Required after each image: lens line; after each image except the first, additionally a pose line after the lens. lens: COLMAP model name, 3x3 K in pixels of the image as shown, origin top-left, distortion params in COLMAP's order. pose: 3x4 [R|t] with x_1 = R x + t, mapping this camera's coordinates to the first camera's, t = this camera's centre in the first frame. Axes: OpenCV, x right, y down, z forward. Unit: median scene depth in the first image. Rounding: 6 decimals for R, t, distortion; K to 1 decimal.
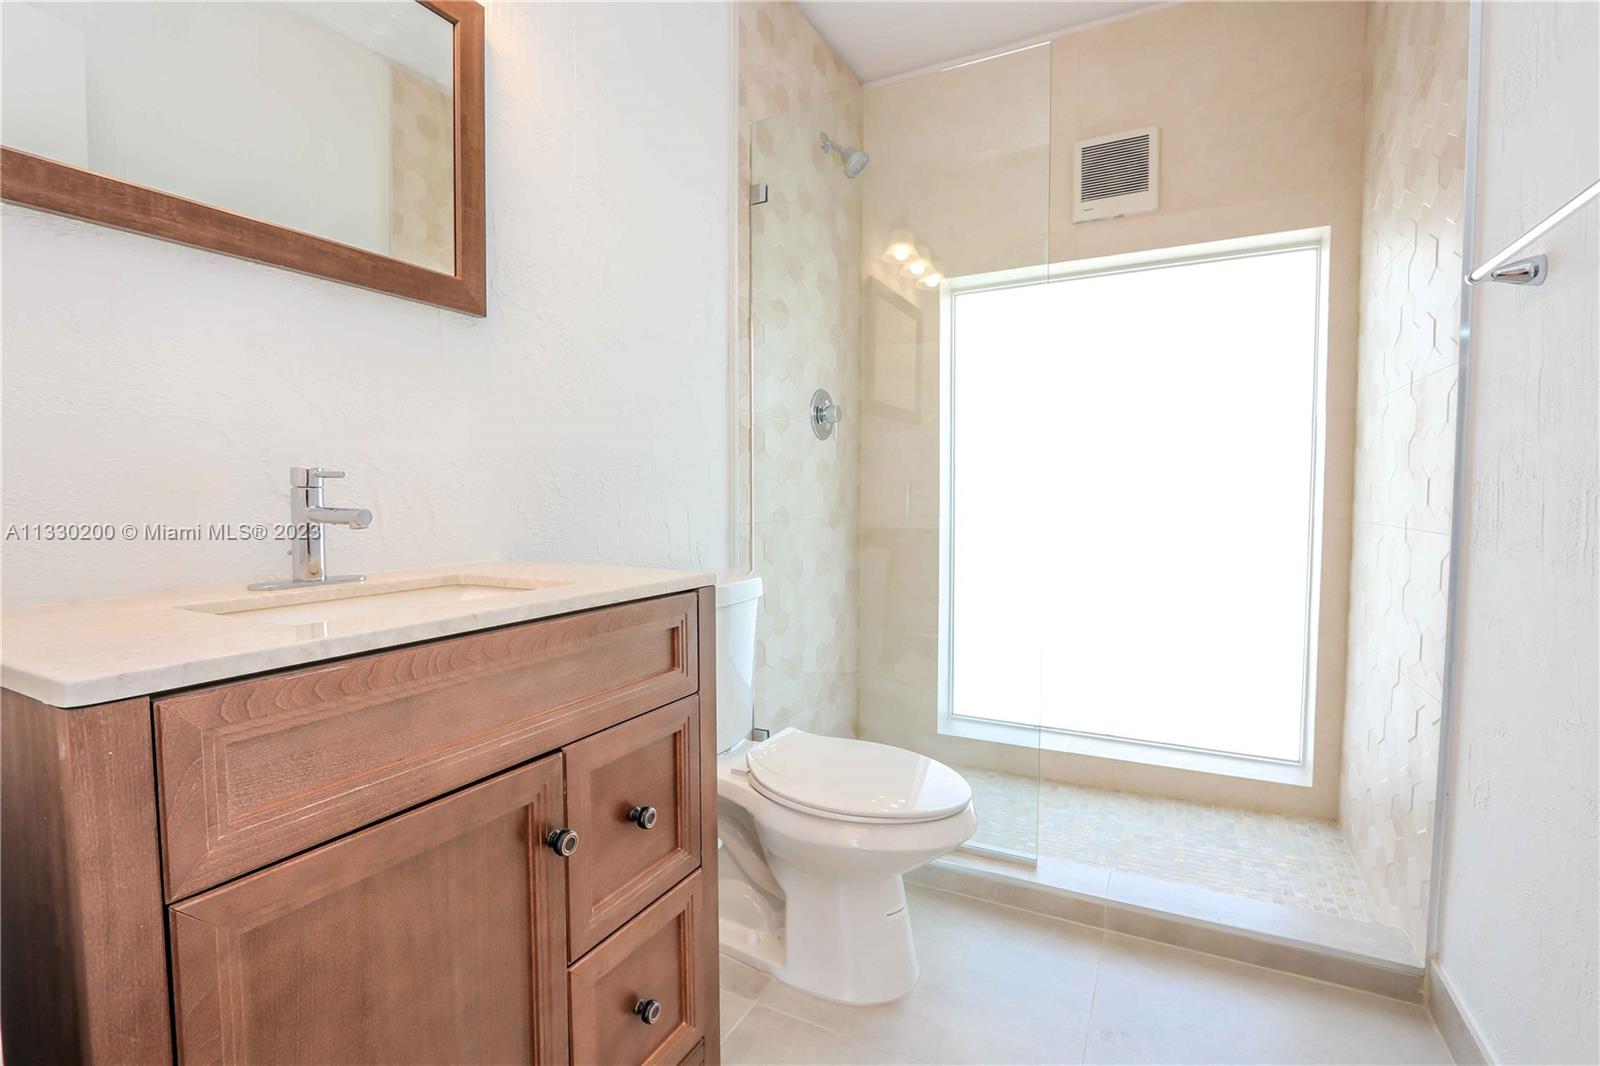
lens RADIAL K [[752.9, 0, 799.8], [0, 752.9, 533.8], [0, 0, 1]] dist [-0.019112, 0.000997]
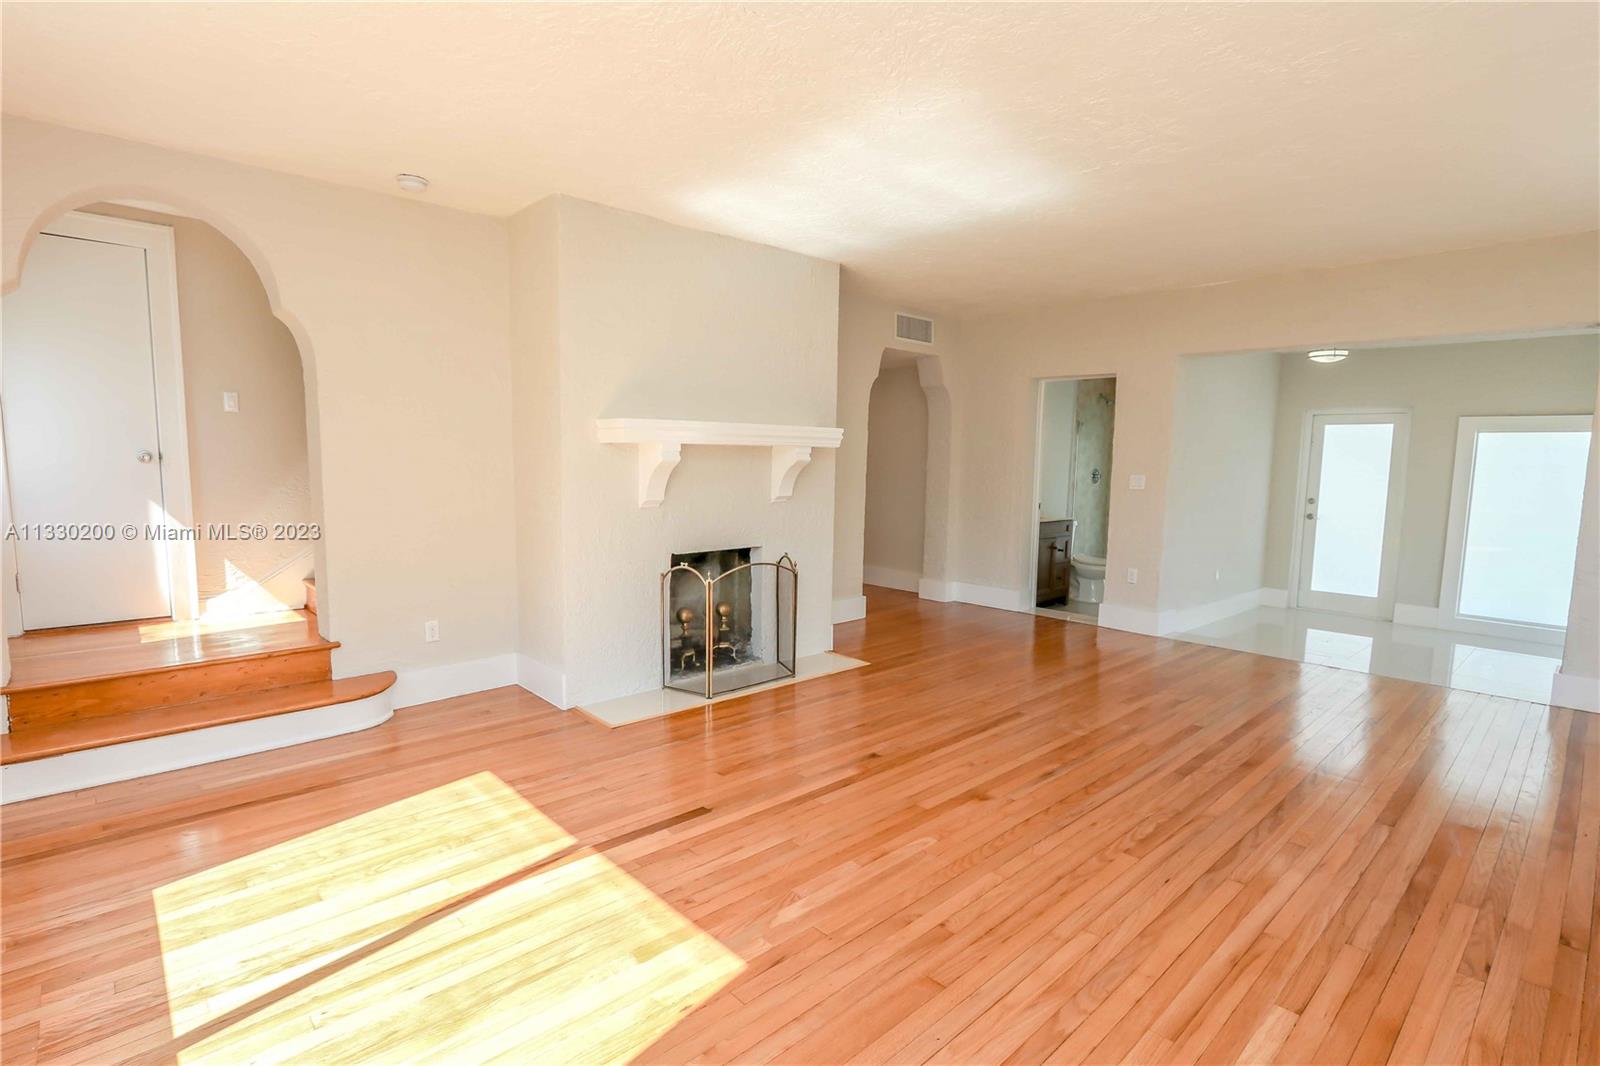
lens RADIAL K [[752.9, 0, 800.9], [0, 752.9, 543.7], [0, 0, 1]] dist [-0.019112, 0.000997]
pose [[0.941072, 0.057084, -0.333353, -0.074036], [-0.037235, 0.997149, 0.065636, -0.032097], [0.336149, -0.049356, 0.940515, -2.707339]]
